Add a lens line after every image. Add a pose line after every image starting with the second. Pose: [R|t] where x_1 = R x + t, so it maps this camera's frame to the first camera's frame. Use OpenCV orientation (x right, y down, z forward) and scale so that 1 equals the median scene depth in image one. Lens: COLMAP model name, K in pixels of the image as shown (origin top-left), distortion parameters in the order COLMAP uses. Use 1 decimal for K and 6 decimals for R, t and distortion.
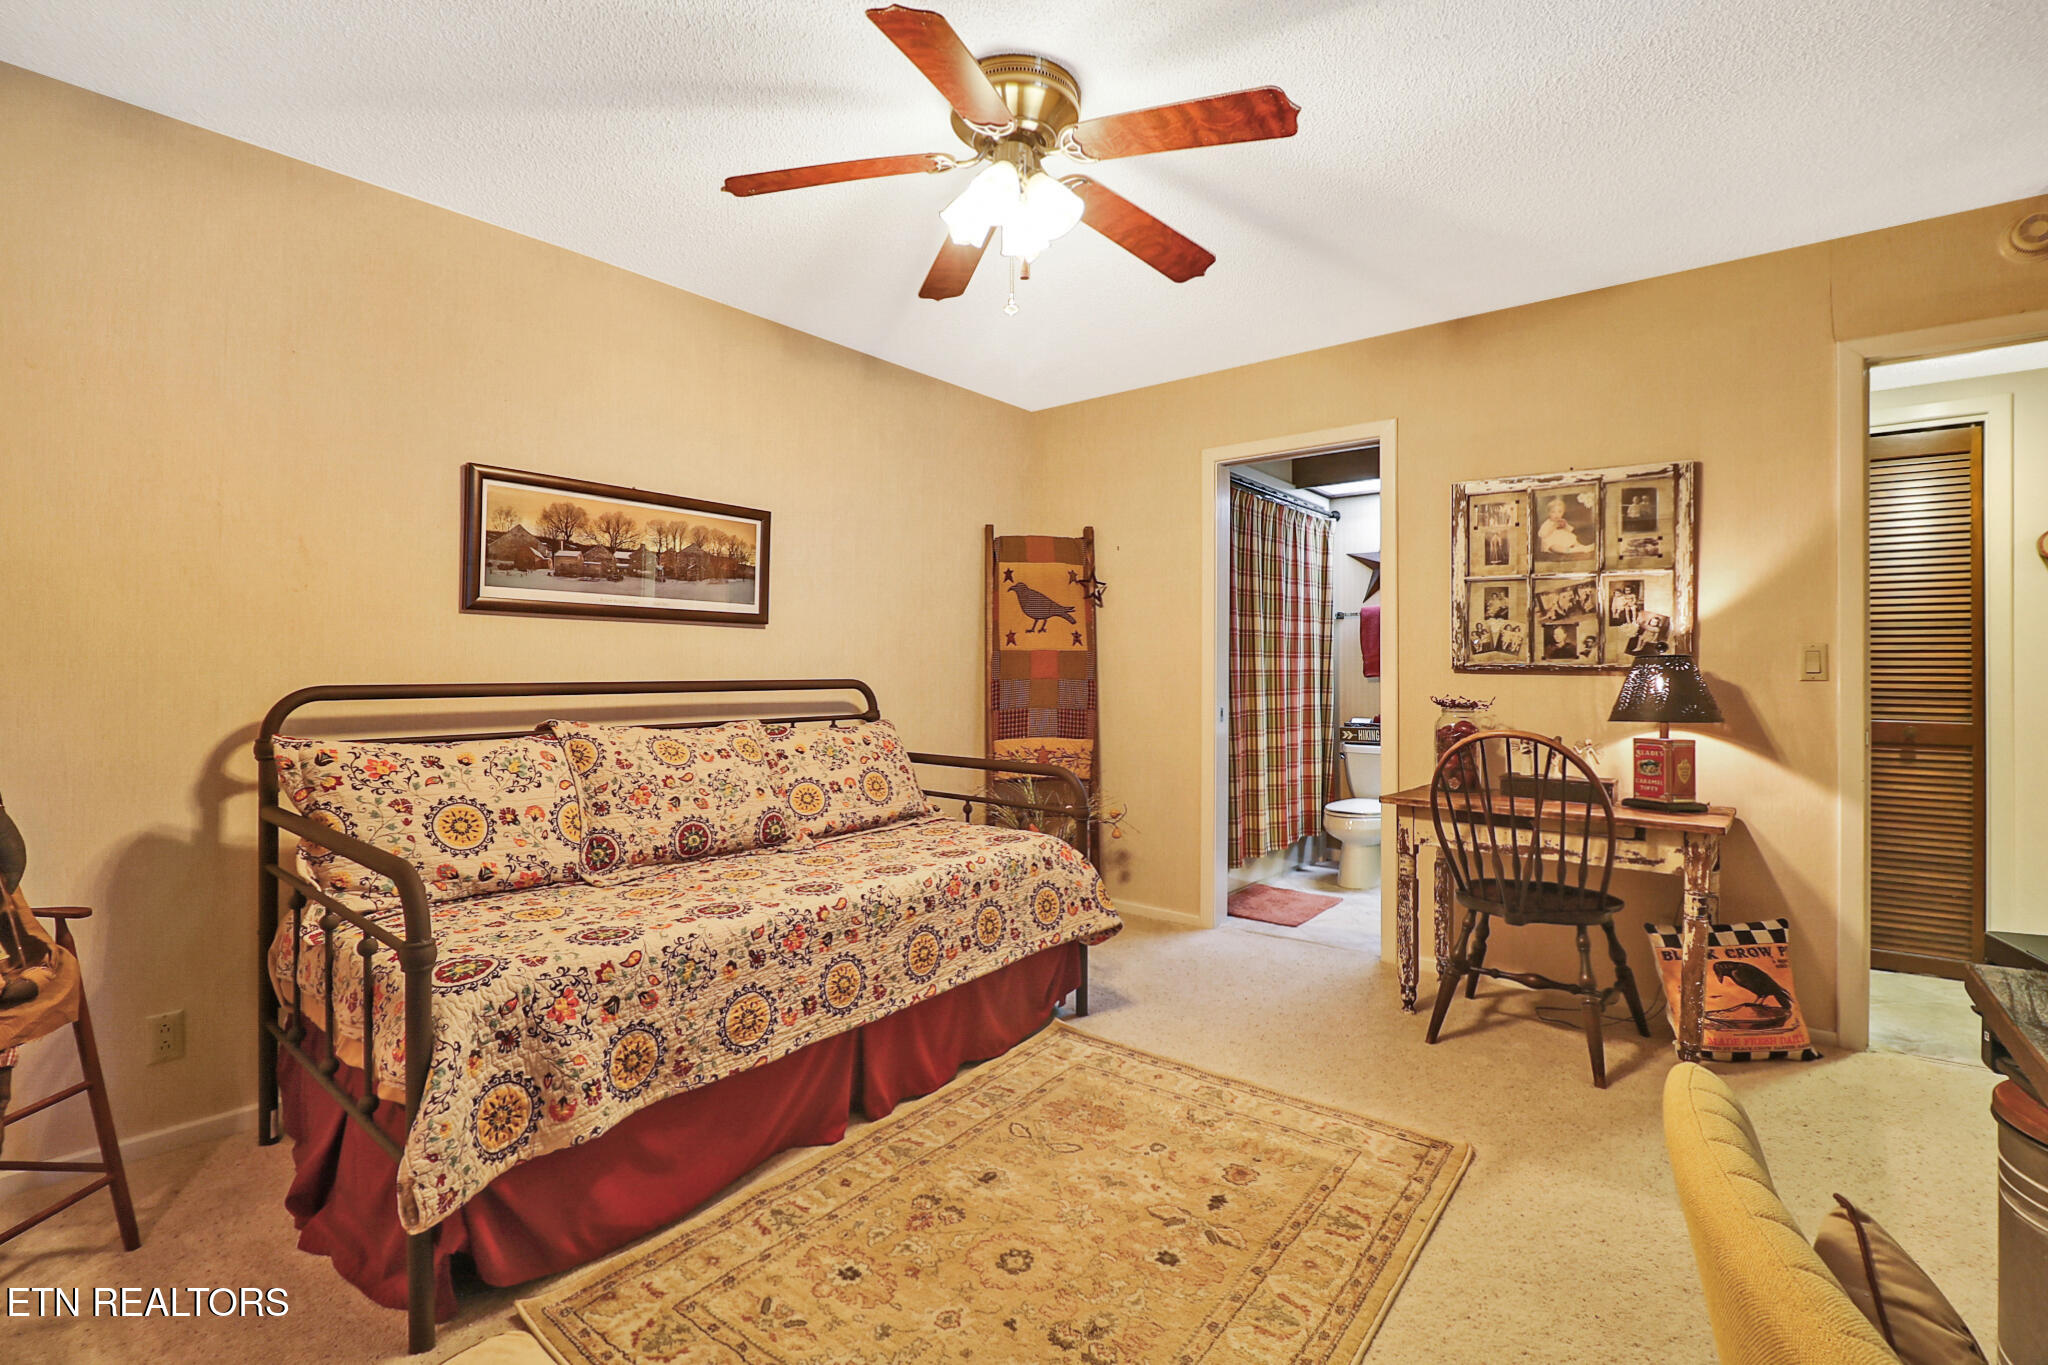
lens RADIAL K [[949.9, 0, 1013.2], [0, 949.9, 653.3], [0, 0, 1]] dist [0.001057, -0.000617]
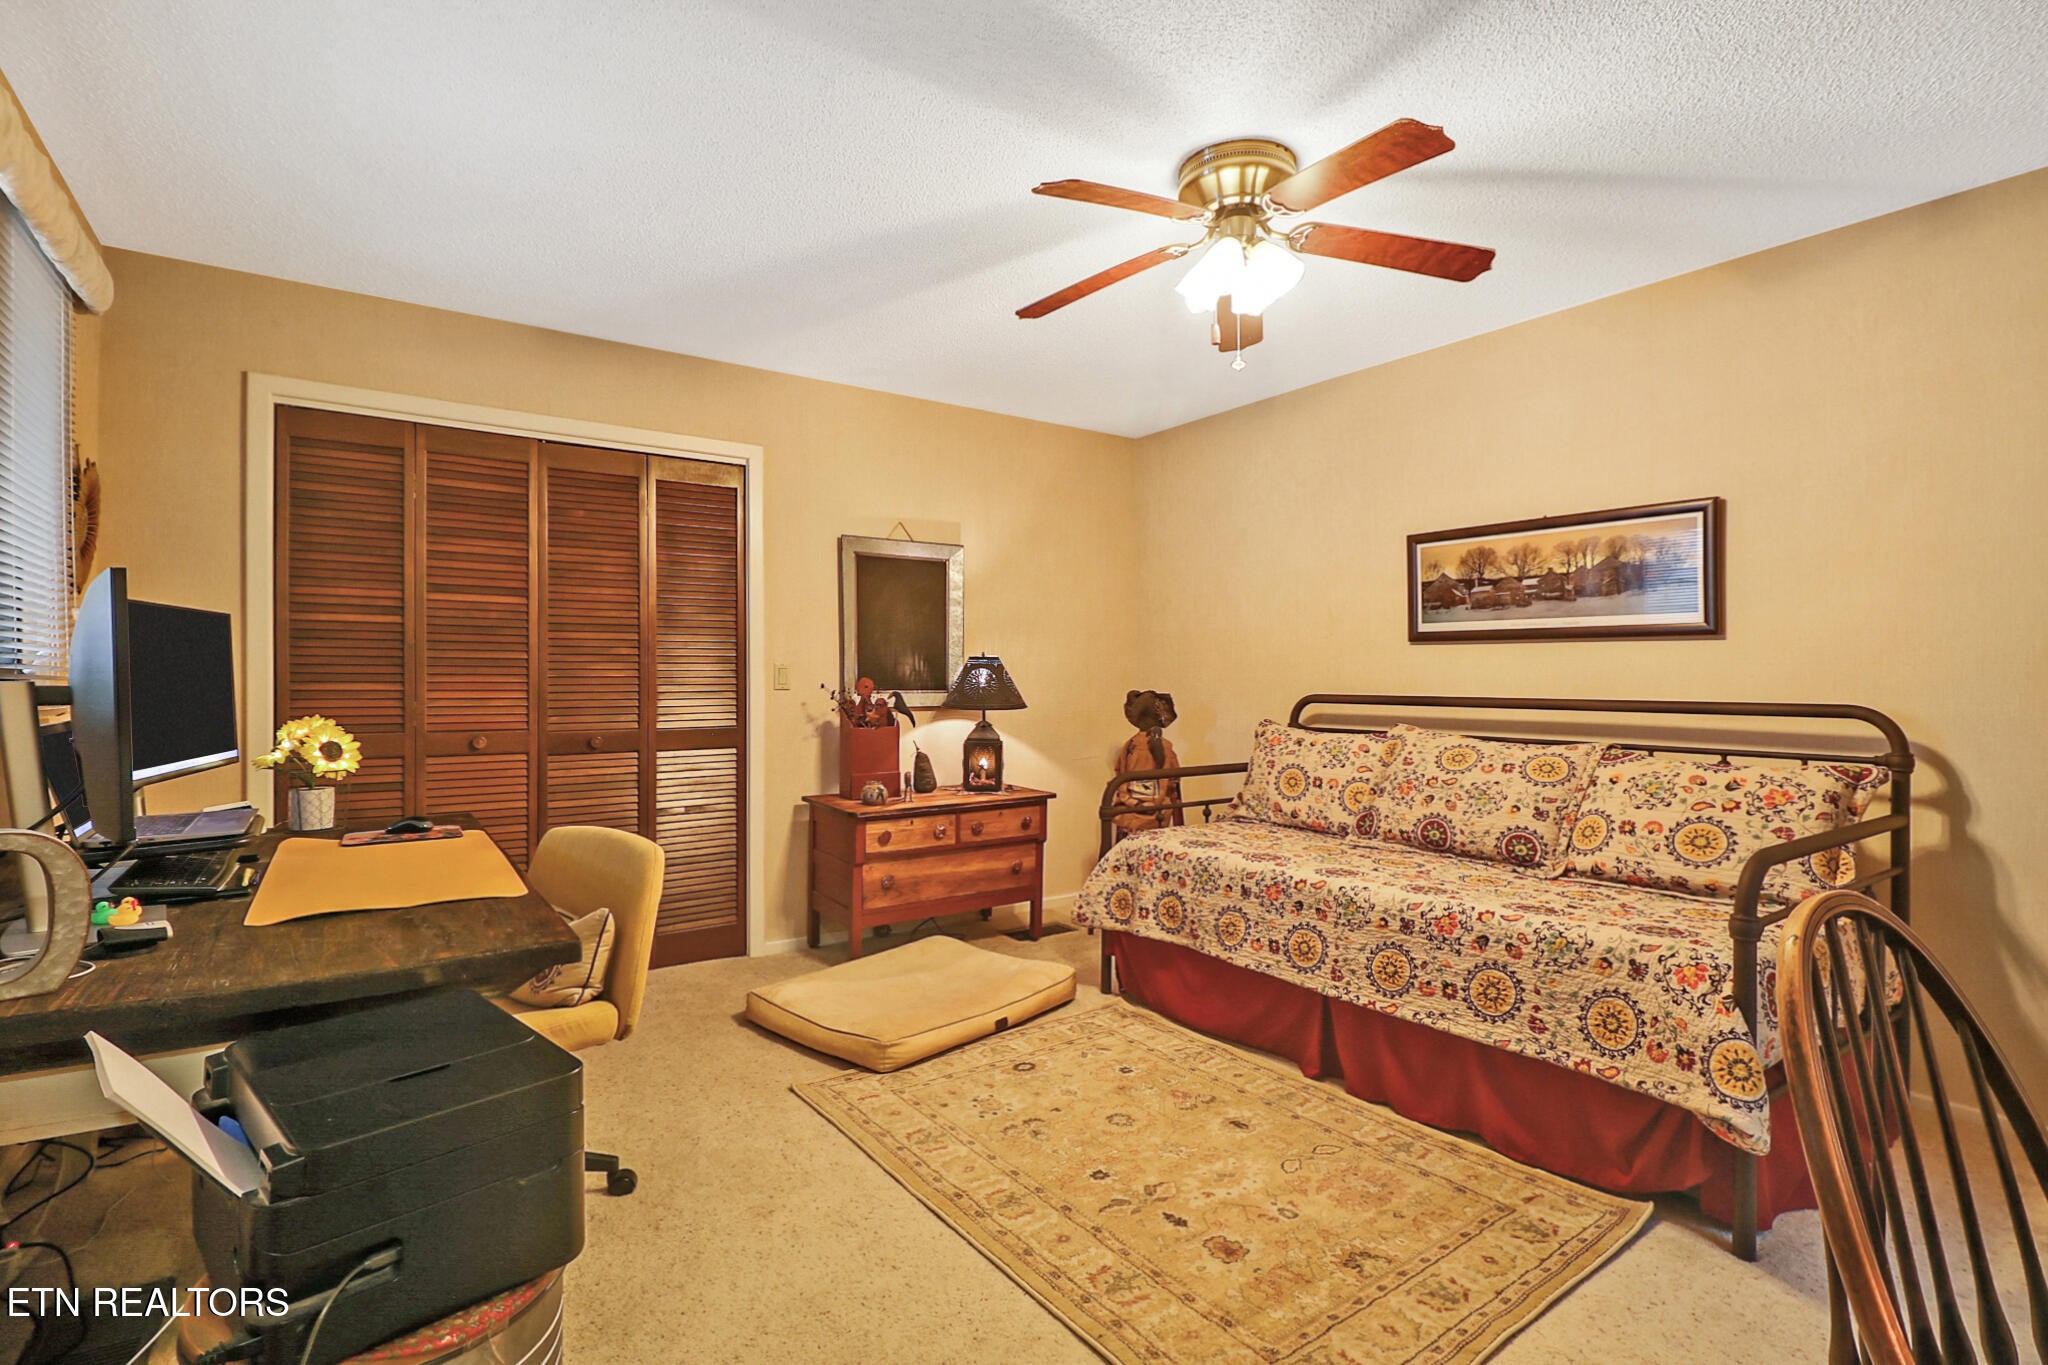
lens RADIAL K [[949.9, 0, 1021.2], [0, 949.9, 687.0], [0, 0, 1]] dist [0.001057, -0.000617]
pose [[-0.277675, 0.005924, -0.960657, 0.949961], [0.006638, 0.999969, 0.004248, 0.010371], [0.960652, -0.005197, -0.277706, 0.879959]]
